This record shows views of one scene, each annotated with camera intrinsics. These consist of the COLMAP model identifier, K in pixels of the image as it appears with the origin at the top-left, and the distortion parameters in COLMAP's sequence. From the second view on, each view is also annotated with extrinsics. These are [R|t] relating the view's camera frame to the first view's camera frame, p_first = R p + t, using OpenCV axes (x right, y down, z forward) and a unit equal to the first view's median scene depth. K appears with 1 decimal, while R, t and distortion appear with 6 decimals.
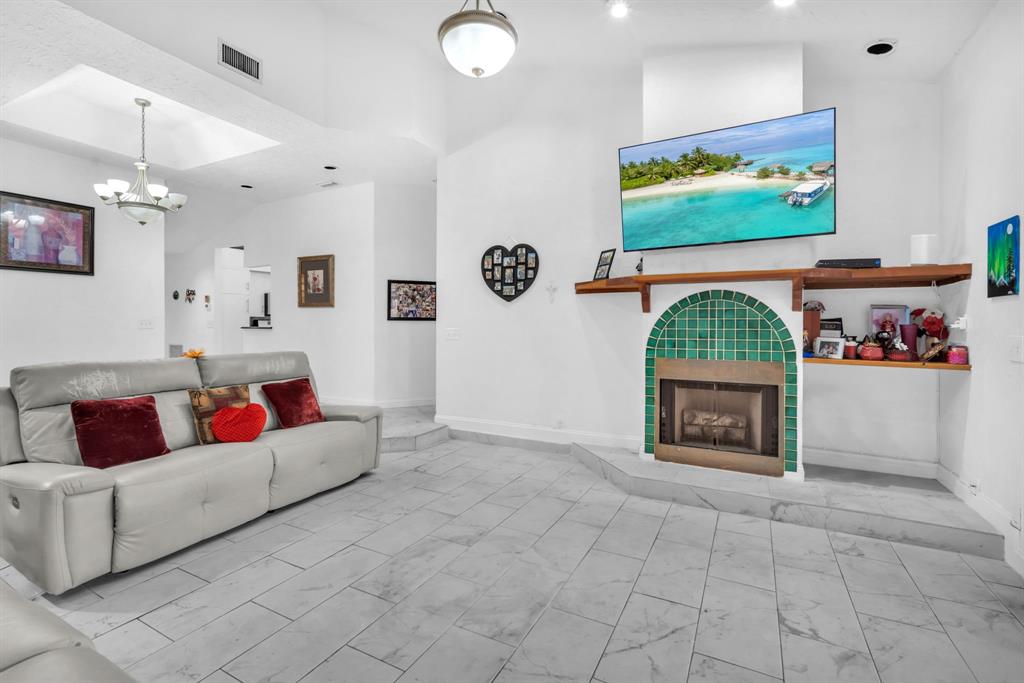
lens RADIAL K [[451.0, 0, 518.7], [0, 451.0, 321.5], [0, 0, 1]] dist [-0.002674, -0.000210]
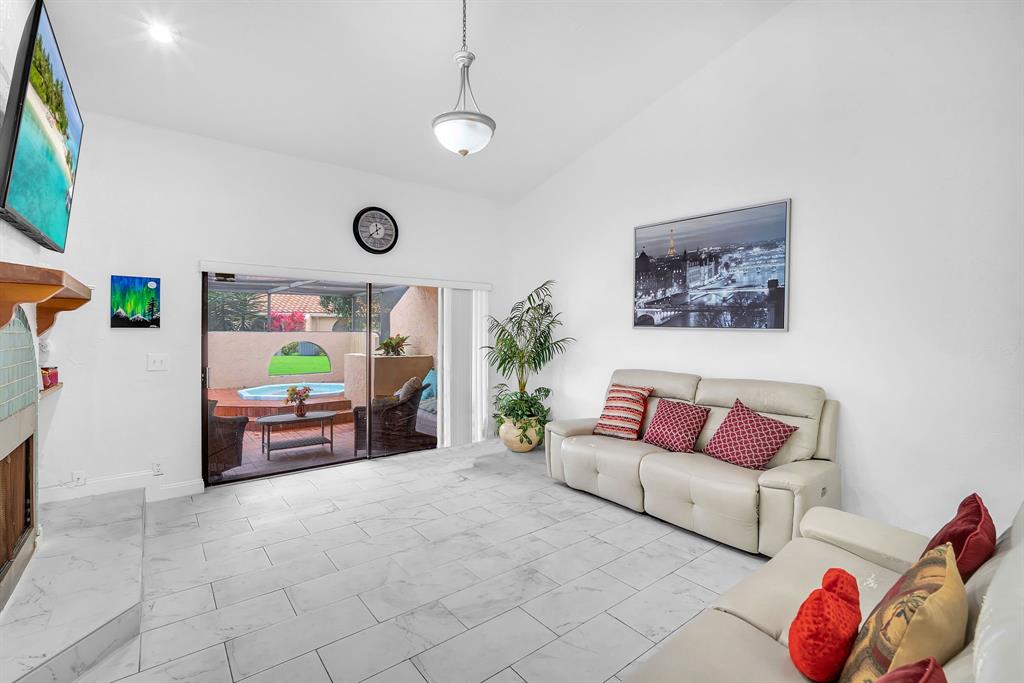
lens RADIAL K [[451.0, 0, 511.0], [0, 451.0, 341.1], [0, 0, 1]] dist [-0.002674, -0.000210]
pose [[-0.911129, -0.010275, 0.411993, -0.597415], [-0.008263, 0.999944, 0.006663, -0.031139], [-0.412038, 0.002666, -0.911163, 1.720393]]
